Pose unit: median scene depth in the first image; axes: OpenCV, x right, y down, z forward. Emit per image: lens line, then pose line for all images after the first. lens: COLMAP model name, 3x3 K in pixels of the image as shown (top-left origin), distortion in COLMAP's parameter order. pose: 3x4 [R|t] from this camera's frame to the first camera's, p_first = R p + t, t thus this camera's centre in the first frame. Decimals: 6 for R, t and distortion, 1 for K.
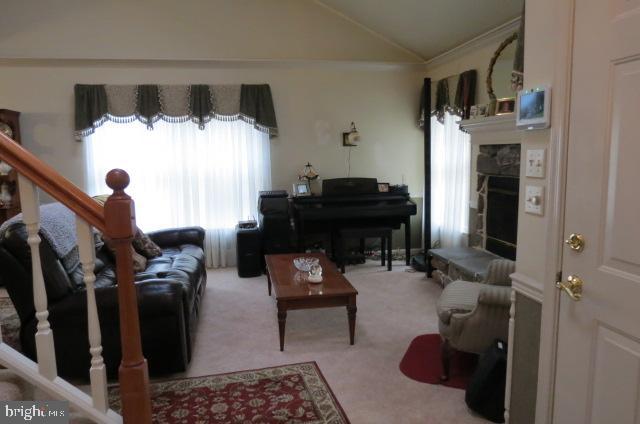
lens RADIAL K [[470.3, 0, 321.2], [0, 470.3, 193.9], [0, 0, 1]] dist [0.074027, 0.000459]
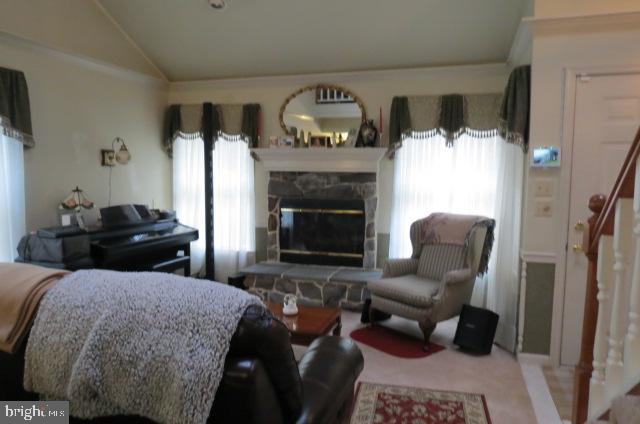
lens RADIAL K [[450.3, 0, 320.0], [0, 450.3, 212.0], [0, 0, 1]] dist [-0.023810, 0.001238]
pose [[0.468481, -0.046893, 0.882228, -0.563380], [0.062621, 0.997841, 0.019785, -0.018782], [-0.881251, 0.045977, 0.470406, 0.392632]]
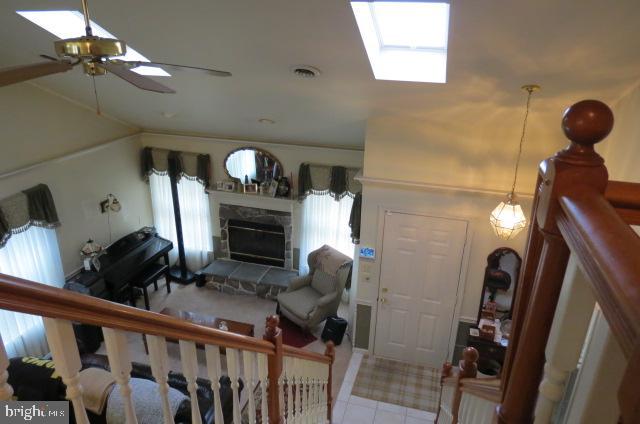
lens RADIAL K [[450.3, 0, 320.0], [0, 450.3, 212.0], [0, 0, 1]] dist [-0.023810, 0.001238]
pose [[0.453062, -0.304094, 0.838011, -0.801257], [0.055575, 0.947829, 0.313898, -0.528879], [-0.889745, -0.095643, 0.446325, 0.012076]]
